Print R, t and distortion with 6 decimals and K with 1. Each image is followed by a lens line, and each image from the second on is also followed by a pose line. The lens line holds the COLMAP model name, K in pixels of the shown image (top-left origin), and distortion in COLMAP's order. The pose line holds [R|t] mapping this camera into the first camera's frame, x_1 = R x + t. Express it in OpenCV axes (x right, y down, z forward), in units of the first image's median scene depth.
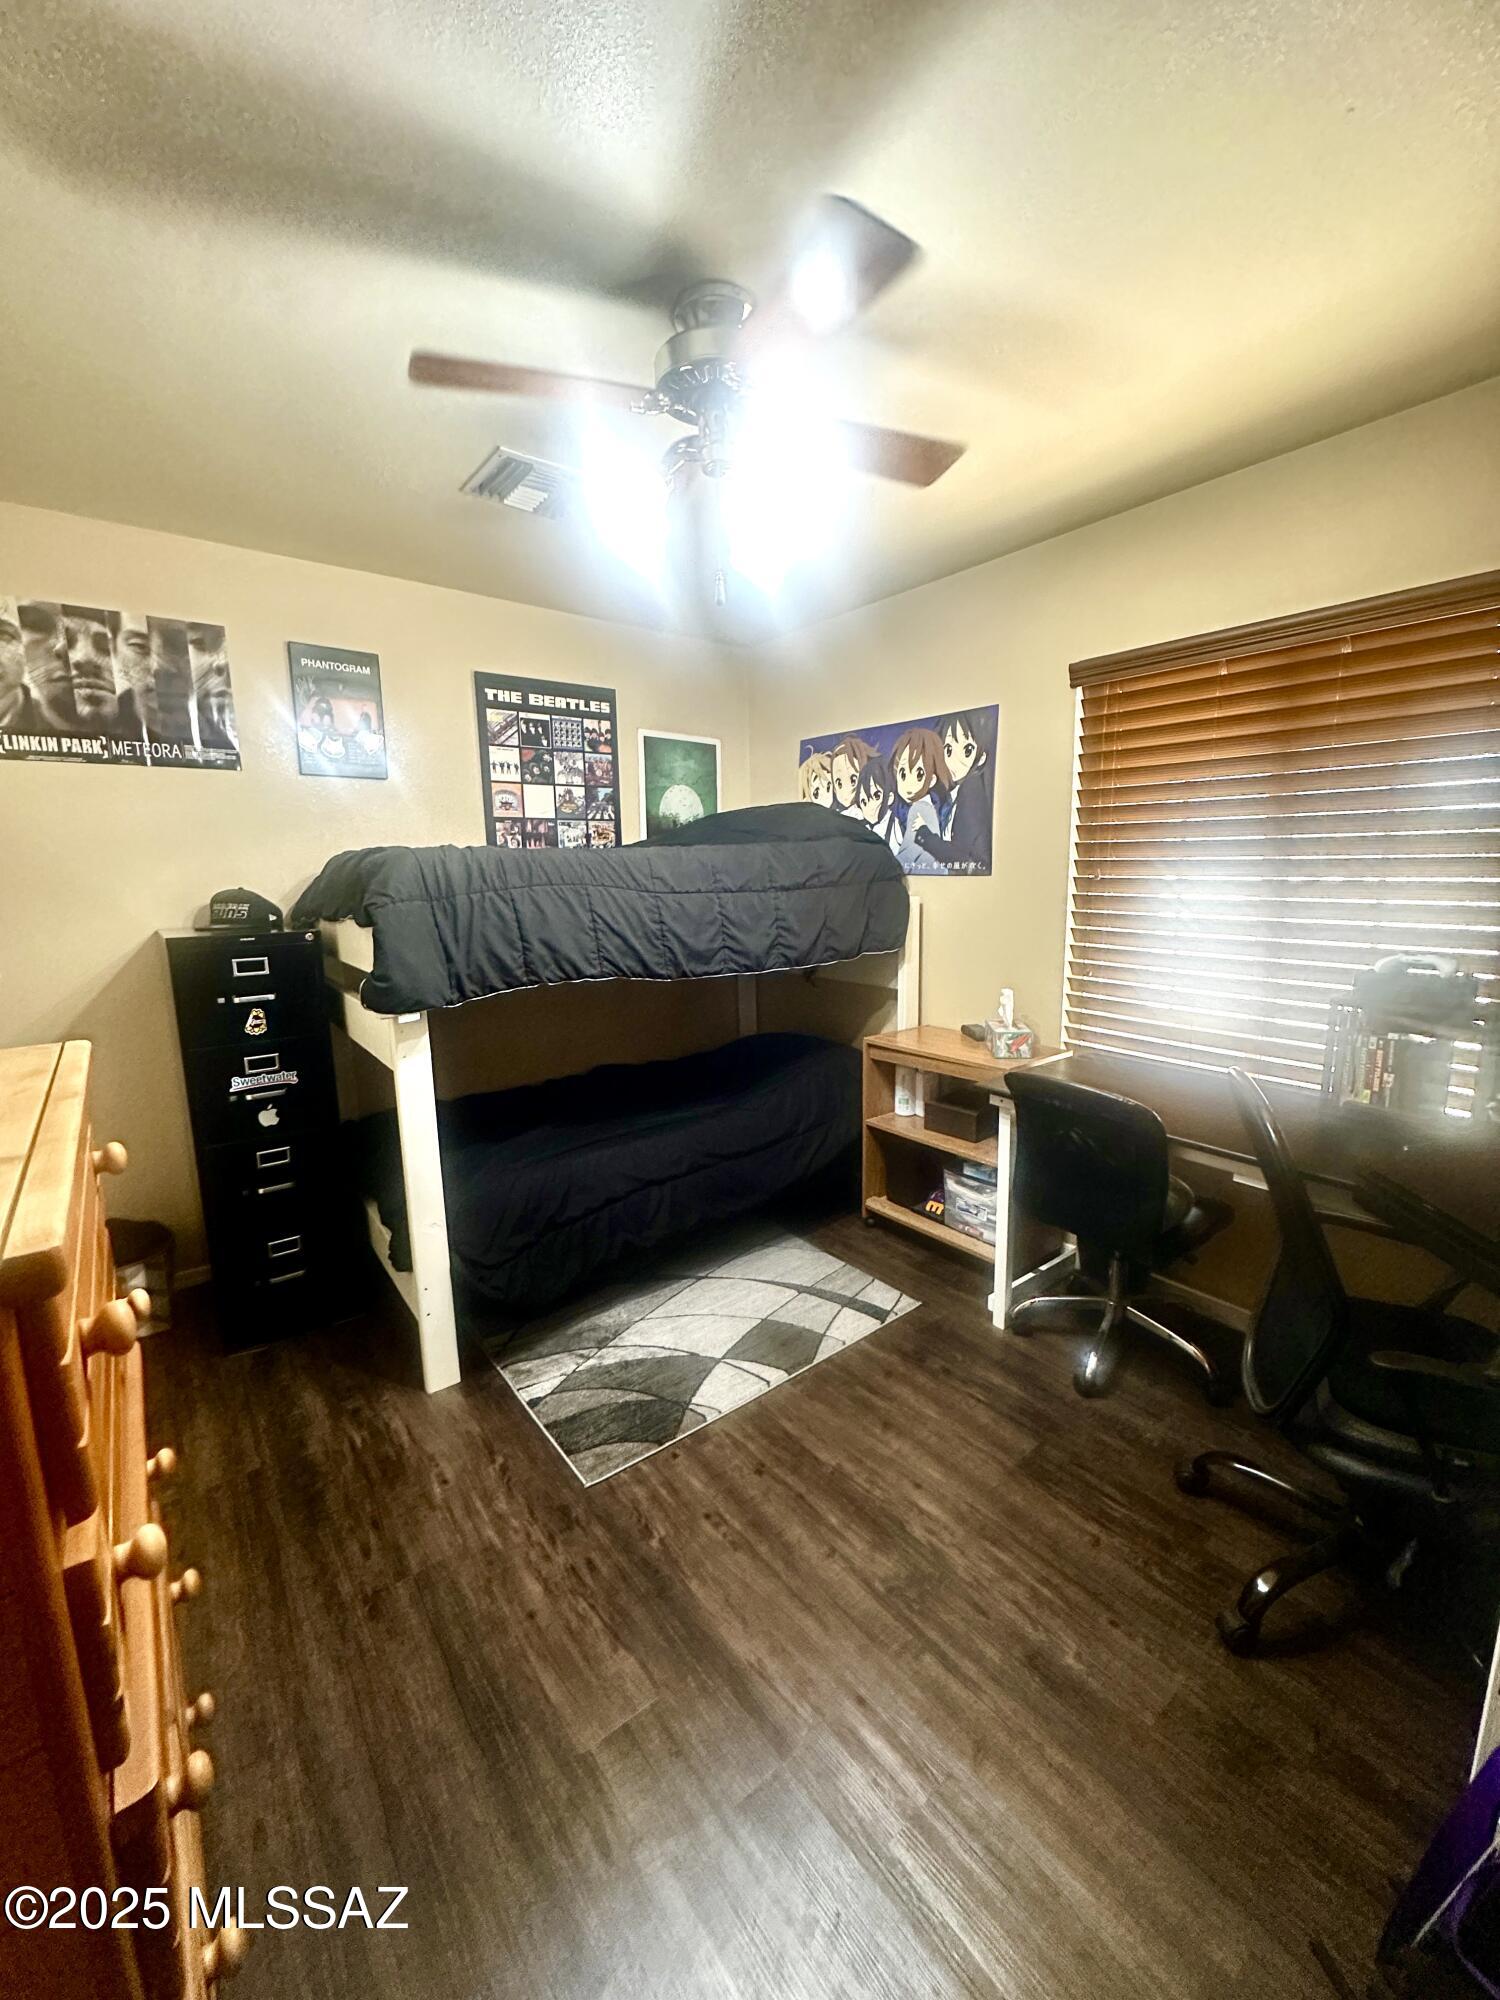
lens RADIAL K [[810.2, 0, 751.7], [0, 810.2, 1002.7], [0, 0, 1]] dist [-0.000005, -0.000044]
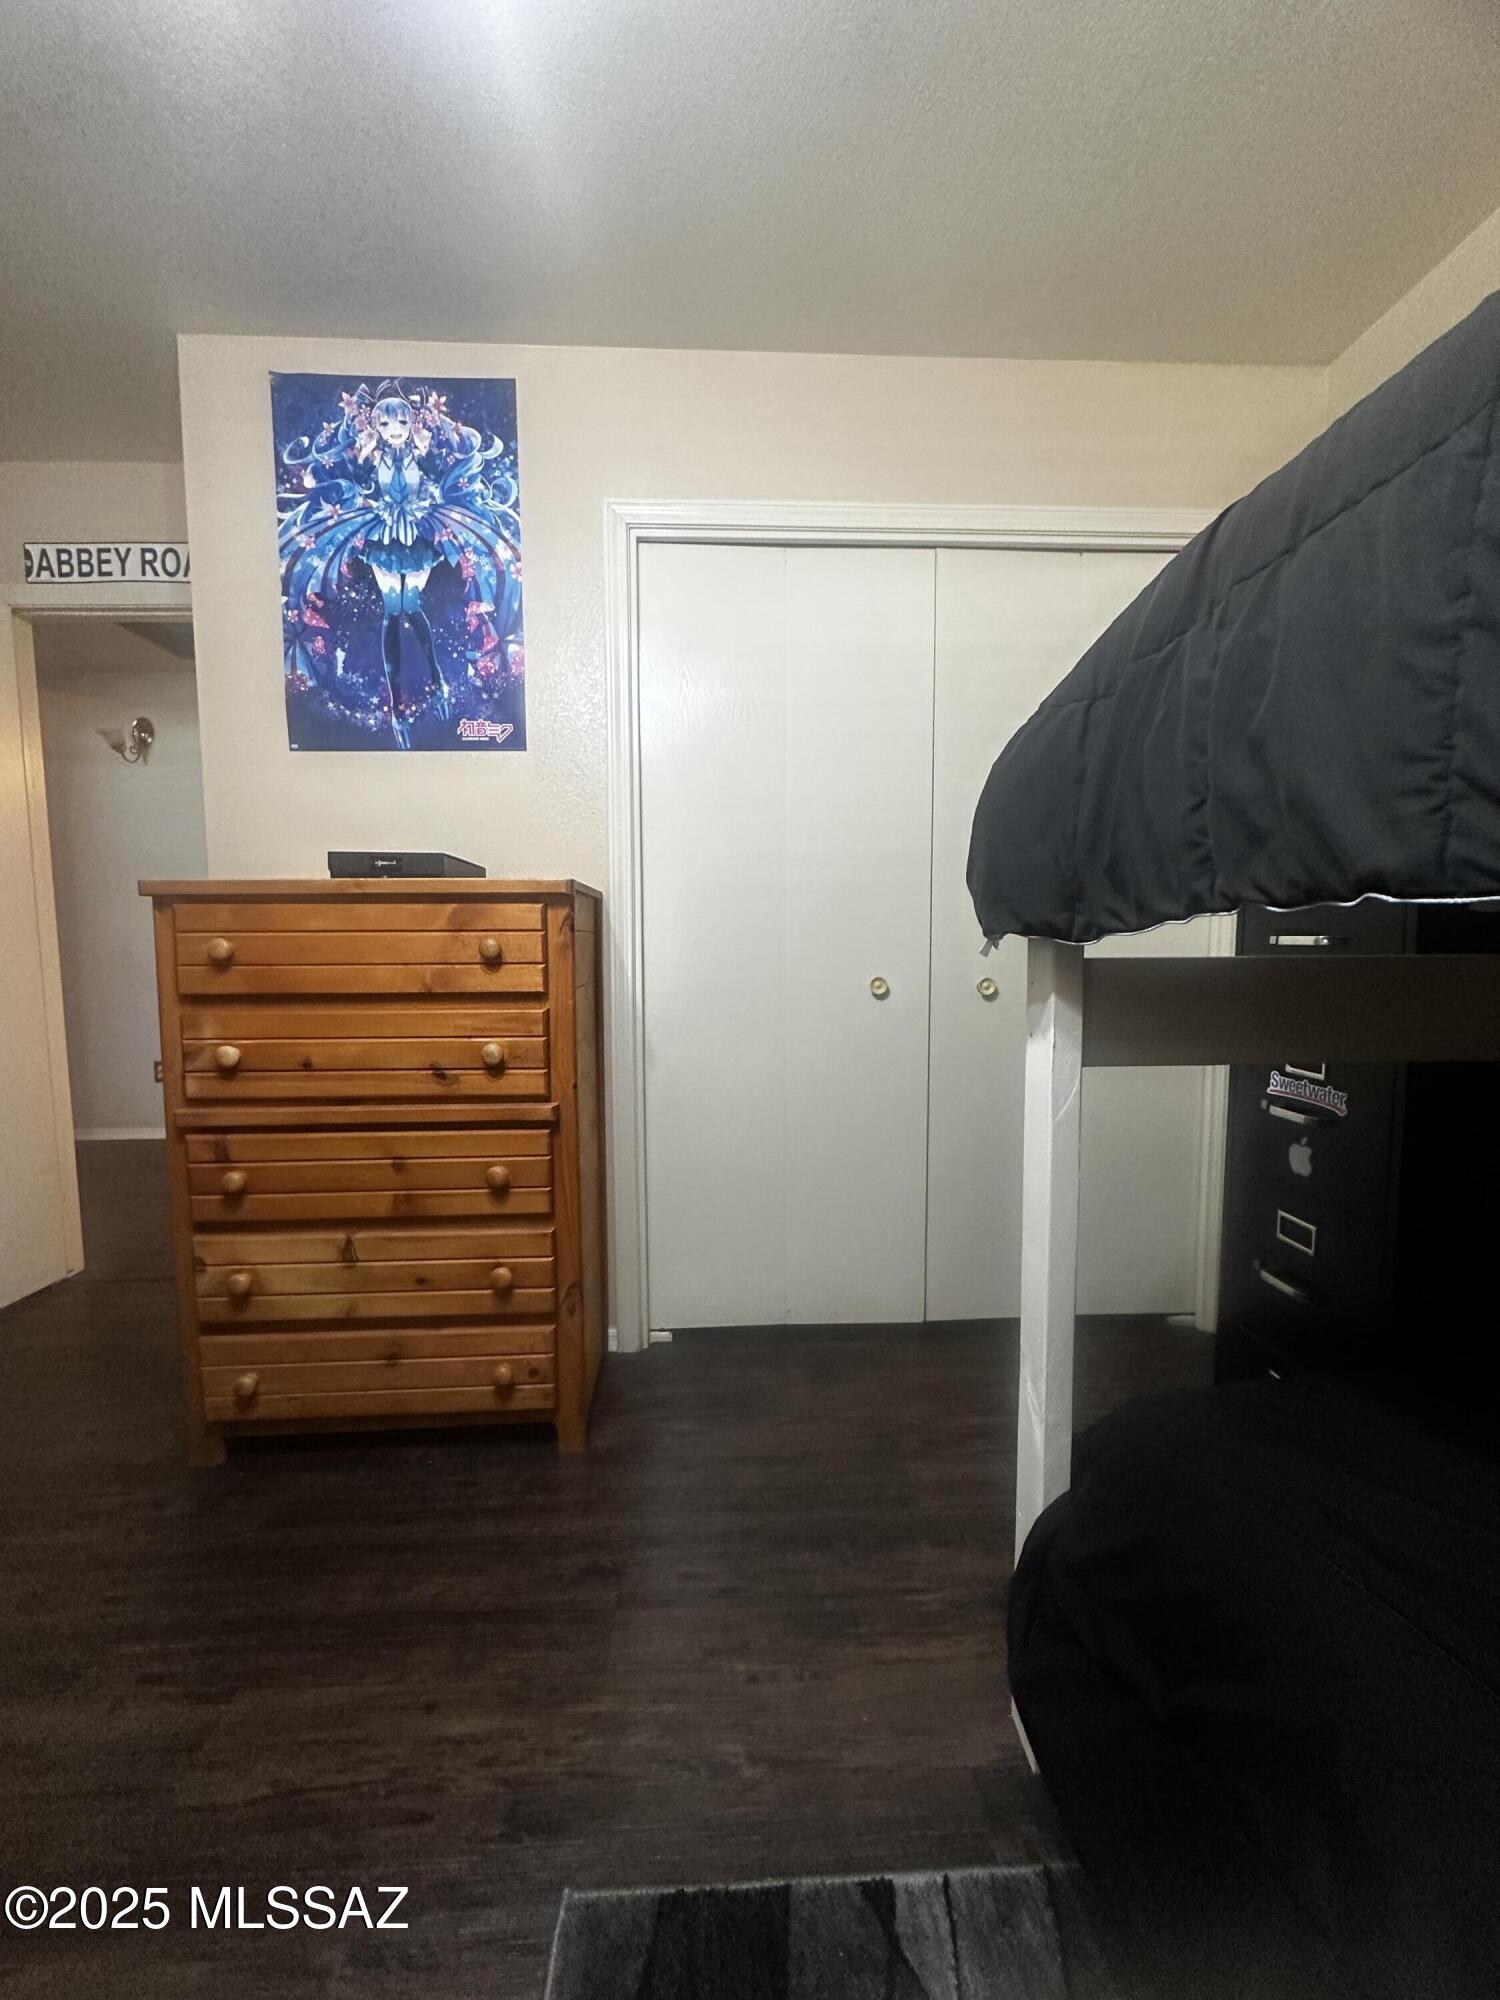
lens RADIAL K [[804.1, 0, 750.8], [0, 804.1, 1005.1], [0, 0, 1]] dist [-0.009832, -0.000185]
pose [[-0.582816, 0.078763, -0.808778, 0.067137], [-0.127721, 0.974042, 0.186895, -0.018162], [0.802504, 0.212223, -0.557628, 1.148008]]
